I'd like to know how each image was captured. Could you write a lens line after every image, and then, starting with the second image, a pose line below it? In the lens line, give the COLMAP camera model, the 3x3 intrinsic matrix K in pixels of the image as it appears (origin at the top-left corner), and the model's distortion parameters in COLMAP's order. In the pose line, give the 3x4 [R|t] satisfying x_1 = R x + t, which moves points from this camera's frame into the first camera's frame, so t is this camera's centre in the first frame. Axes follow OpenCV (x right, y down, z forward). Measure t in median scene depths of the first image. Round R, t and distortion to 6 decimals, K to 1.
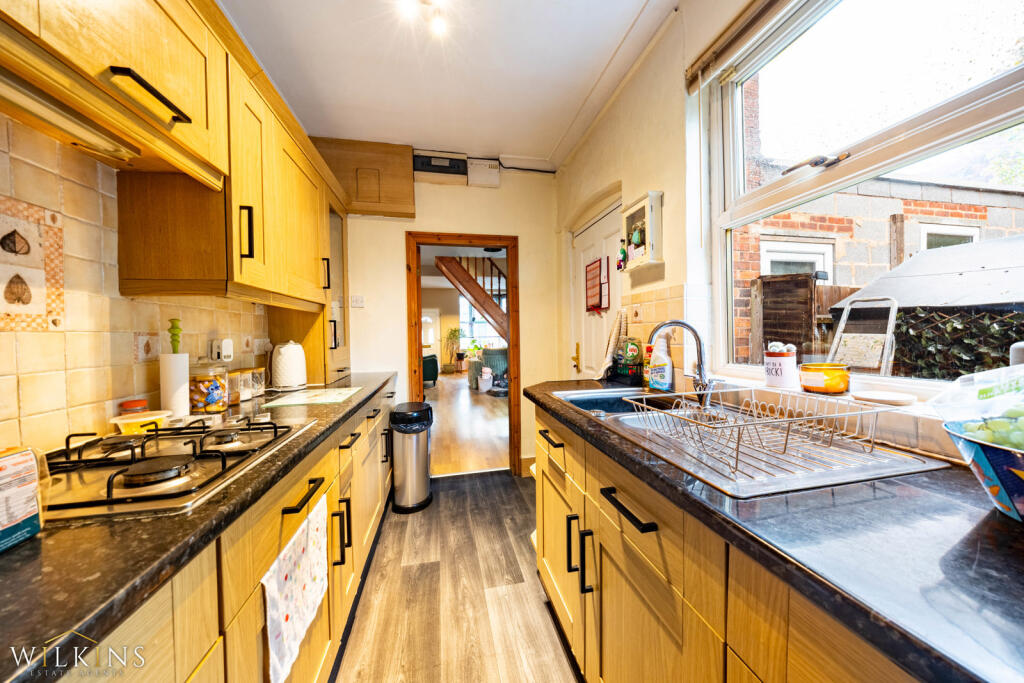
lens RADIAL K [[341.7, 0, 513.0], [0, 341.7, 340.2], [0, 0, 1]] dist [0.000335, -0.000001]
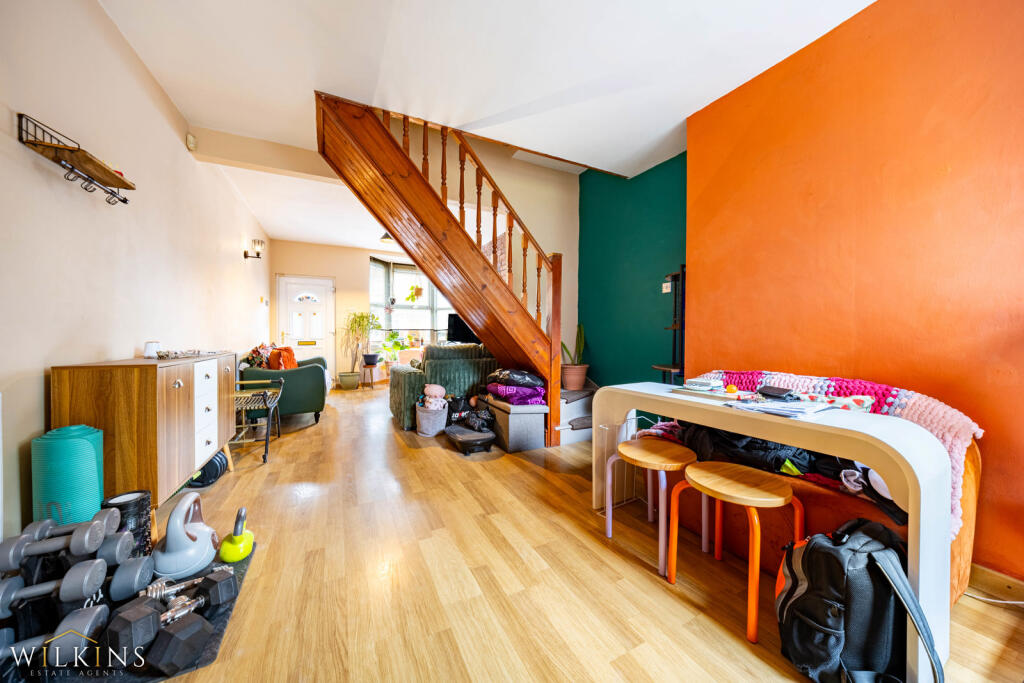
lens RADIAL K [[341.7, 0, 515.5], [0, 341.7, 337.7], [0, 0, 1]] dist [0.000335, -0.000001]
pose [[0.964421, 0.009710, 0.264192, -0.084647], [-0.007648, 0.999932, -0.008832, 0.014458], [-0.264260, 0.006497, 0.964430, 0.442743]]
